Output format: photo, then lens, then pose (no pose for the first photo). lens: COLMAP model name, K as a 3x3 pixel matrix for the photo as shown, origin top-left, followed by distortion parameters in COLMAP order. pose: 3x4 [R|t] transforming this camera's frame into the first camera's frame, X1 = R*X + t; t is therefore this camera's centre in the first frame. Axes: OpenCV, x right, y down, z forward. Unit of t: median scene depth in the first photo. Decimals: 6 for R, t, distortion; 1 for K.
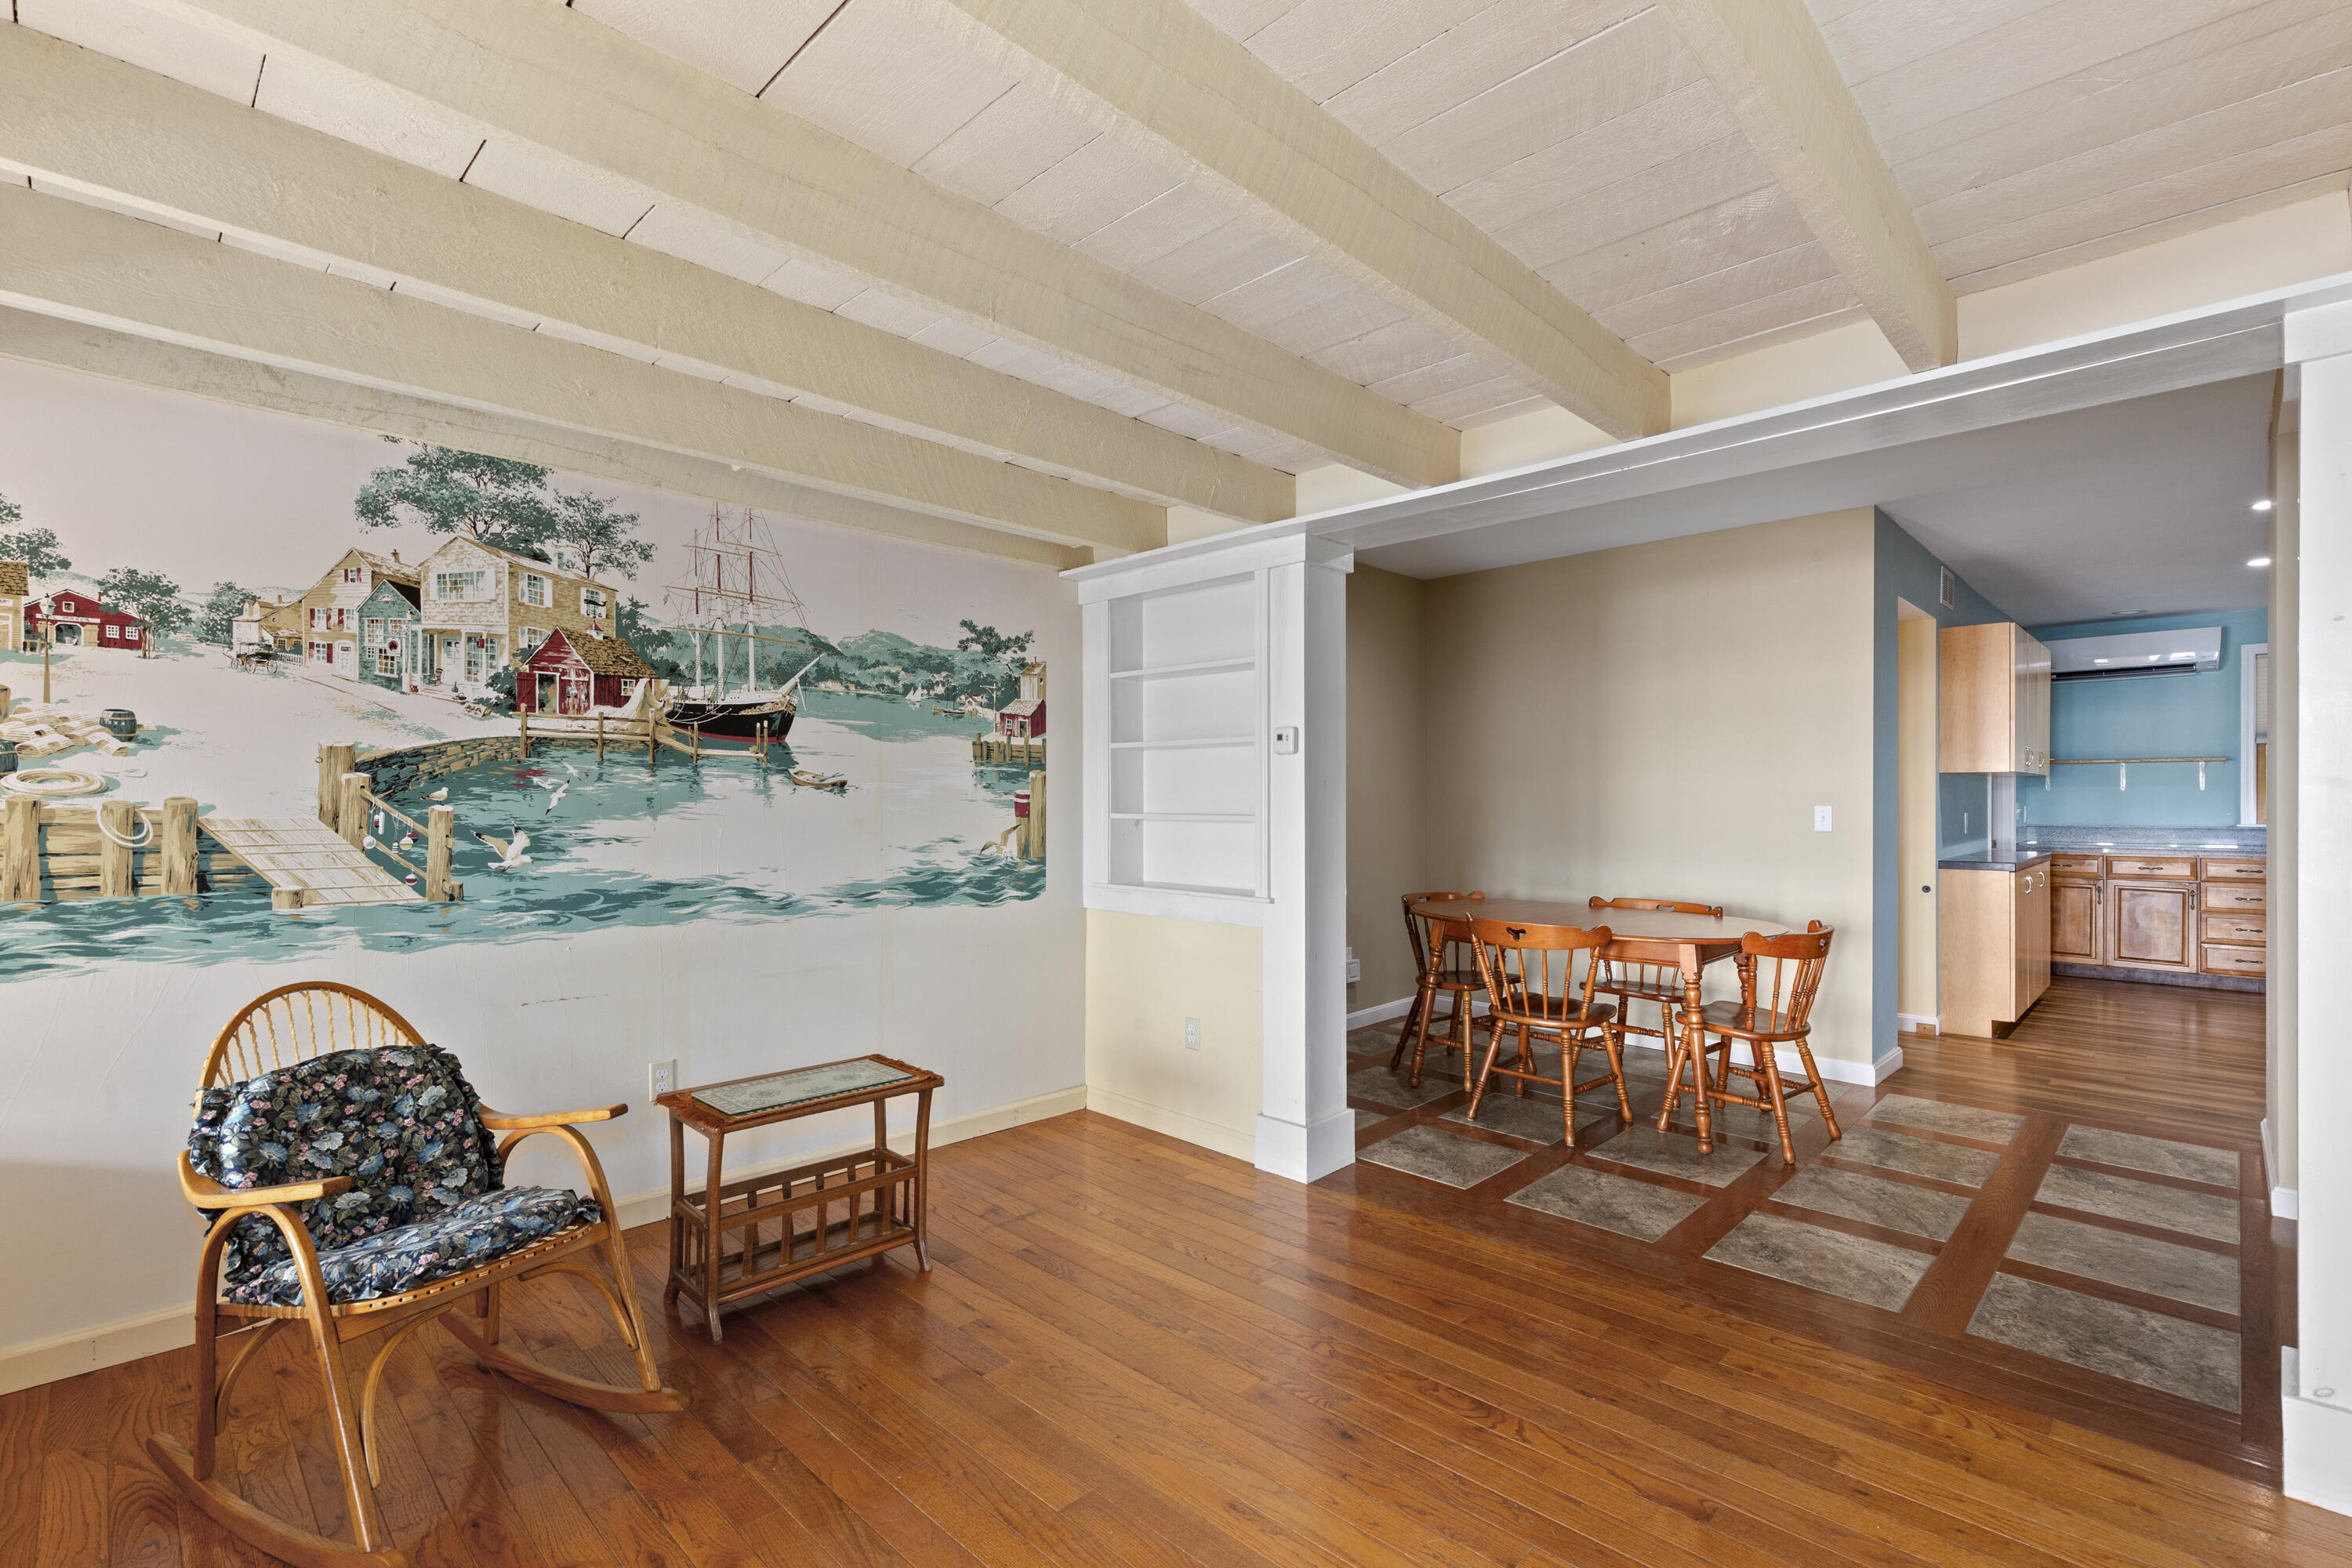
lens RADIAL K [[1063.0, 0, 1173.9], [0, 1063.0, 789.8], [0, 0, 1]] dist [0.007177, -0.002161]
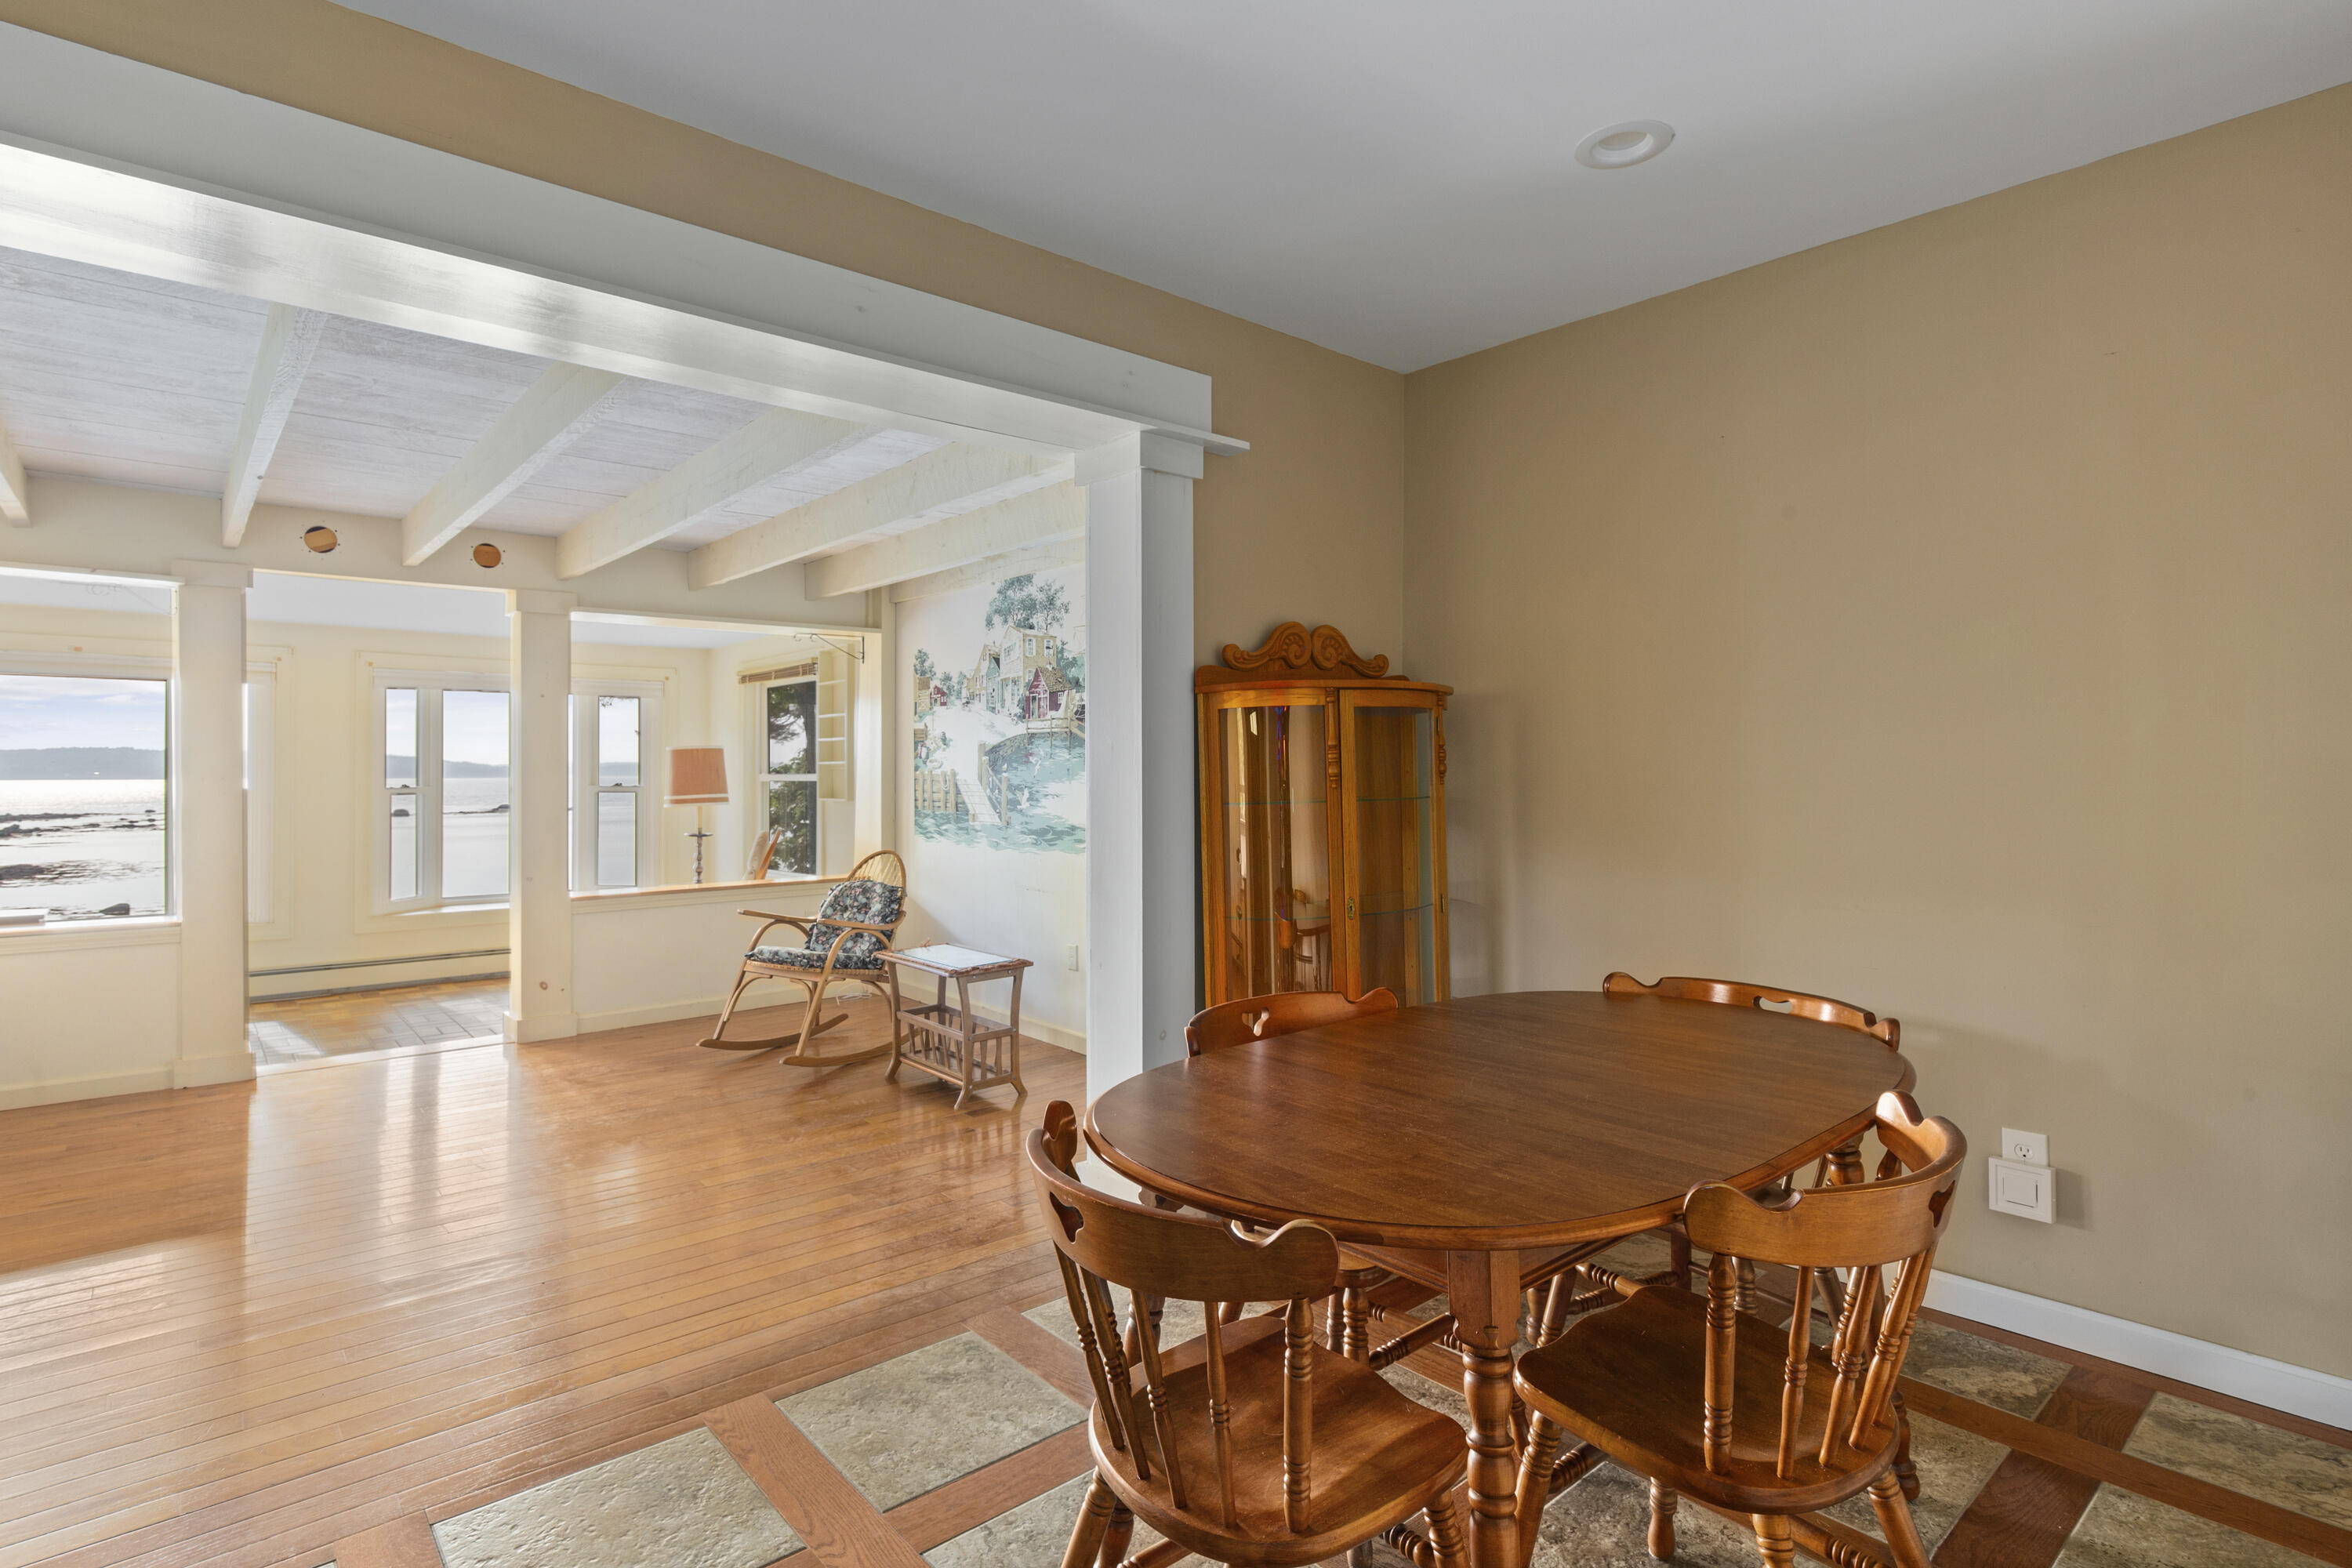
lens RADIAL K [[1187.1, 0, 1173.2], [0, 1187.1, 779.1], [0, 0, 1]] dist [-0.001980, -0.000323]
pose [[-0.101635, 0.000063, -0.994822, 1.284214], [-0.000328, 1.000000, 0.000097, 0.023839], [0.994822, 0.000336, -0.101635, 1.443250]]
